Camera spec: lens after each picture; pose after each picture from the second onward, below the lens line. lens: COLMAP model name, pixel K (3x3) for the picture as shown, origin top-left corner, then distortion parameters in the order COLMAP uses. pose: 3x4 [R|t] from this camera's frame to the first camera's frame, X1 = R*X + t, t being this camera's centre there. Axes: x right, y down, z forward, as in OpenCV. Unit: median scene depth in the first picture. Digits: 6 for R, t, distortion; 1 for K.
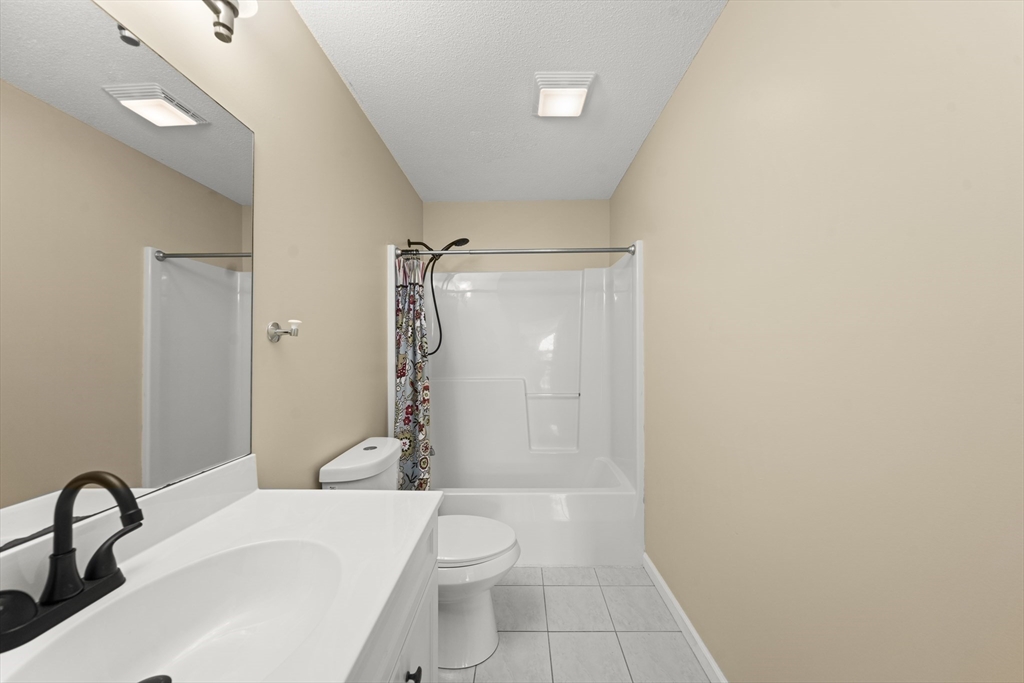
lens RADIAL K [[350.2, 0, 514.5], [0, 350.2, 339.6], [0, 0, 1]] dist [-0.005745, 0.000162]
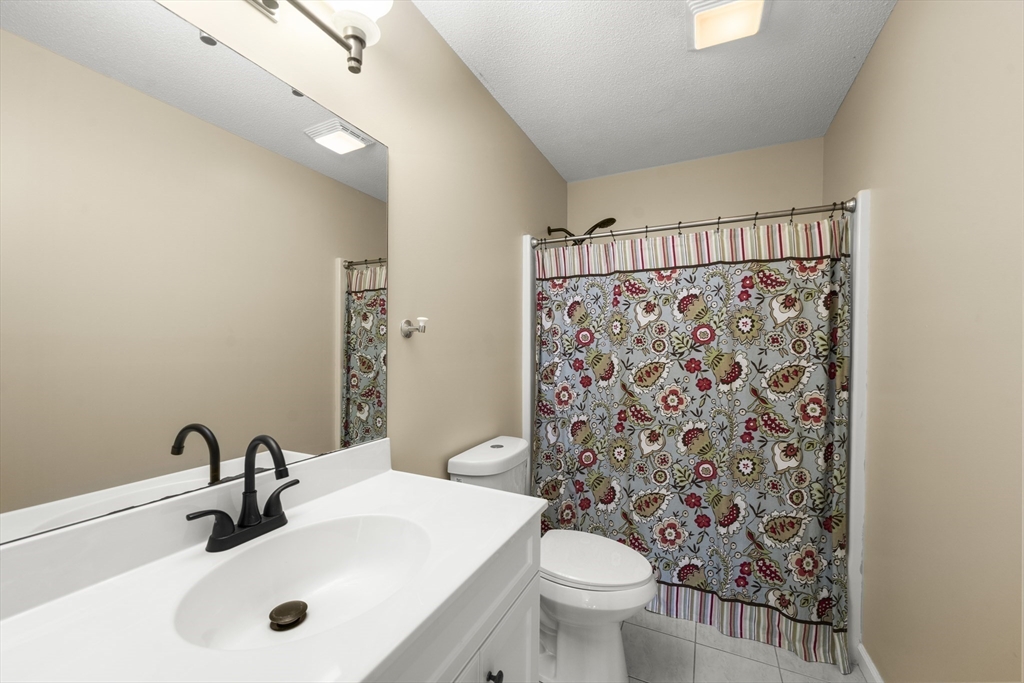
lens RADIAL K [[399.7, 0, 516.1], [0, 399.7, 345.2], [0, 0, 1]] dist [-0.002867, 0.001219]
pose [[0.907557, 0.011113, -0.419783, 0.141297], [-0.001197, 0.999714, 0.023879, -0.000741], [0.419928, -0.021169, 0.907310, 0.012812]]
